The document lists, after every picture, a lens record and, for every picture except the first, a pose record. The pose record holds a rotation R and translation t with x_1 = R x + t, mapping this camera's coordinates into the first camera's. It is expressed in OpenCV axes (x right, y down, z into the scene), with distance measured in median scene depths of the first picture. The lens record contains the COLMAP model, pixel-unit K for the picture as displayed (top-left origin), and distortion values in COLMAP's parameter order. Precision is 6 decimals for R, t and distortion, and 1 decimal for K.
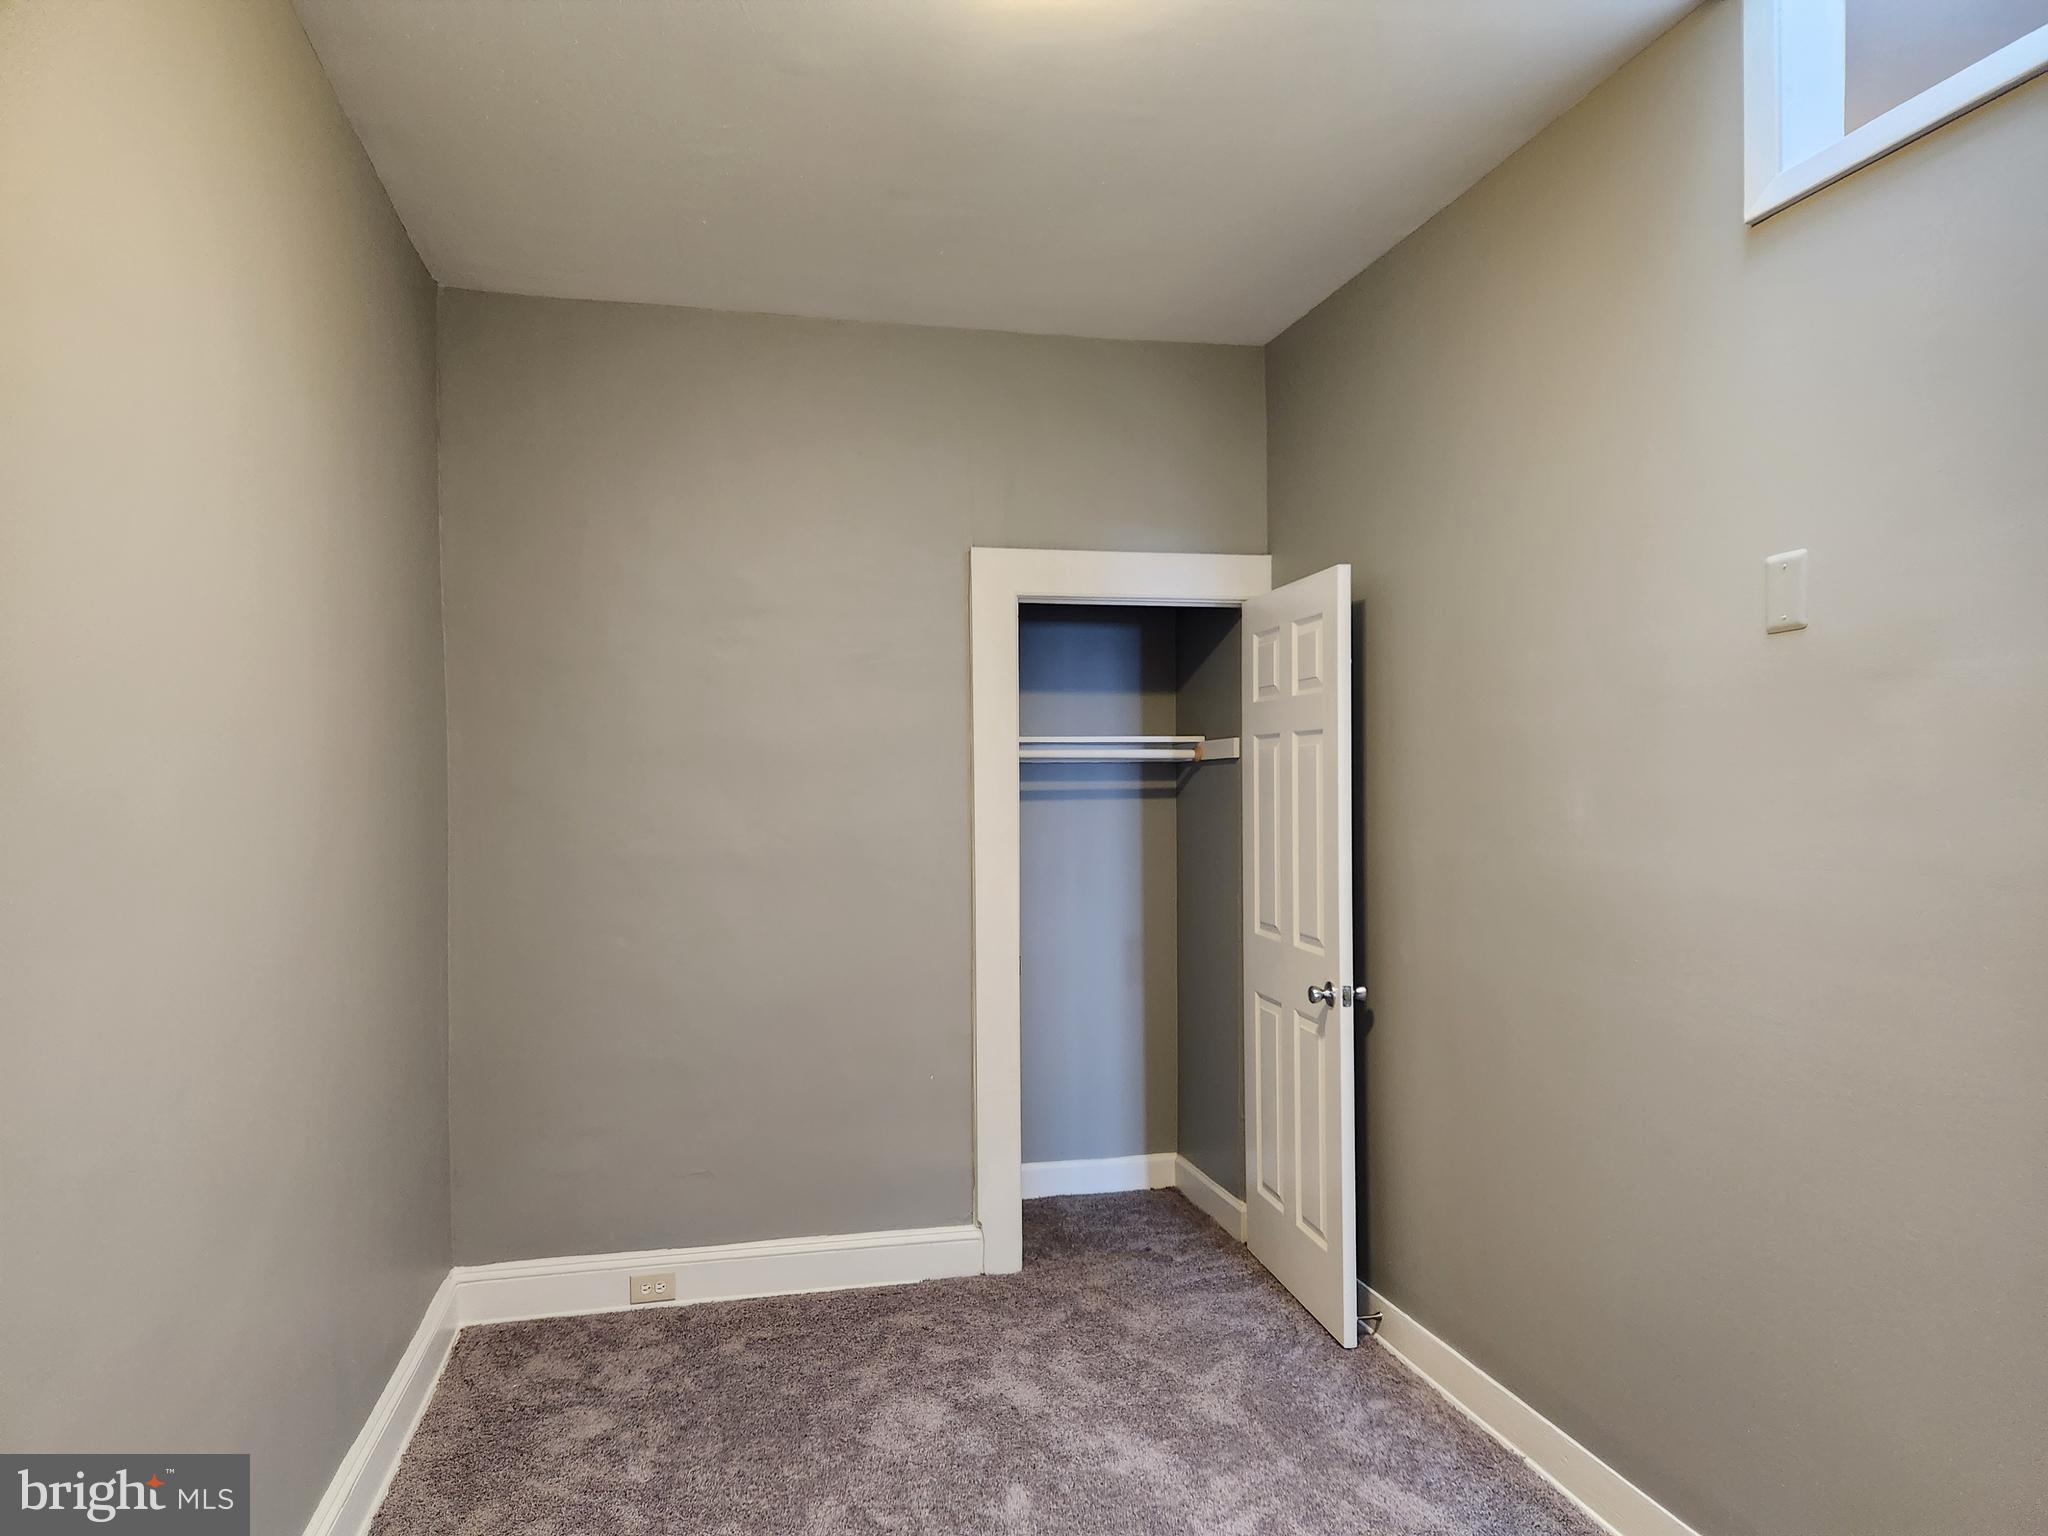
lens RADIAL K [[1386.0, 0, 1026.8], [0, 1386.0, 771.3], [0, 0, 1]] dist [0.063901, -0.054471]
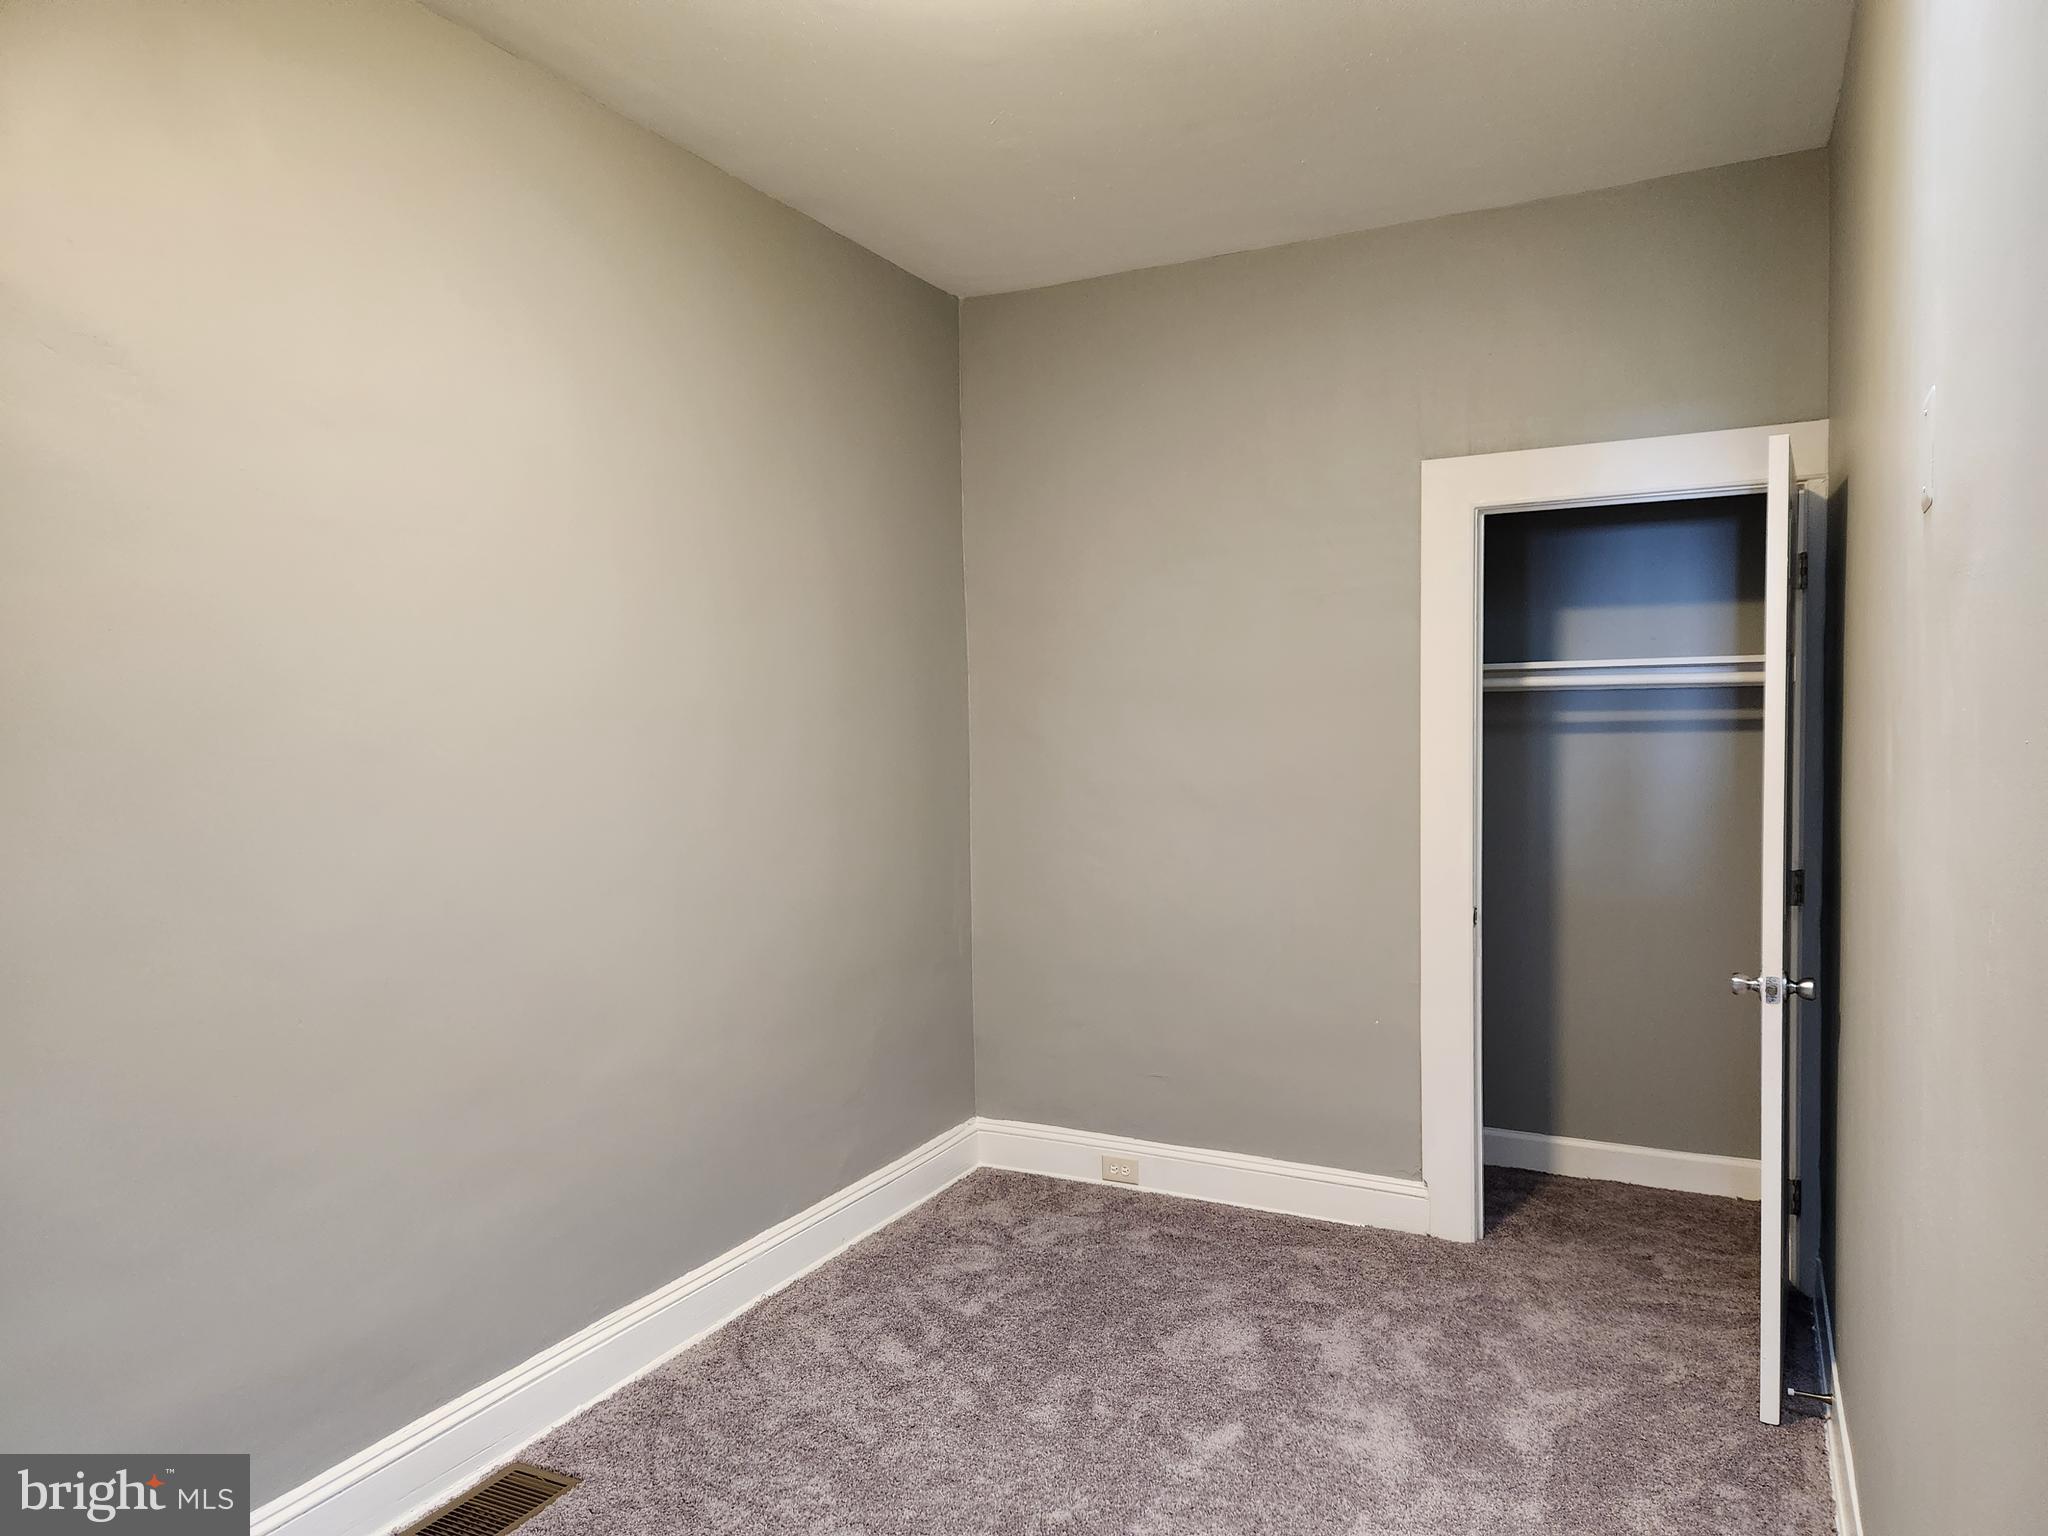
lens RADIAL K [[1386.0, 0, 1023.9], [0, 1386.0, 761.5], [0, 0, 1]] dist [0.063901, -0.054471]
pose [[0.765273, 0.019707, -0.643404, 0.401110], [0.014237, 0.998769, 0.047526, -0.010671], [0.643548, -0.045530, 0.764050, 0.123134]]
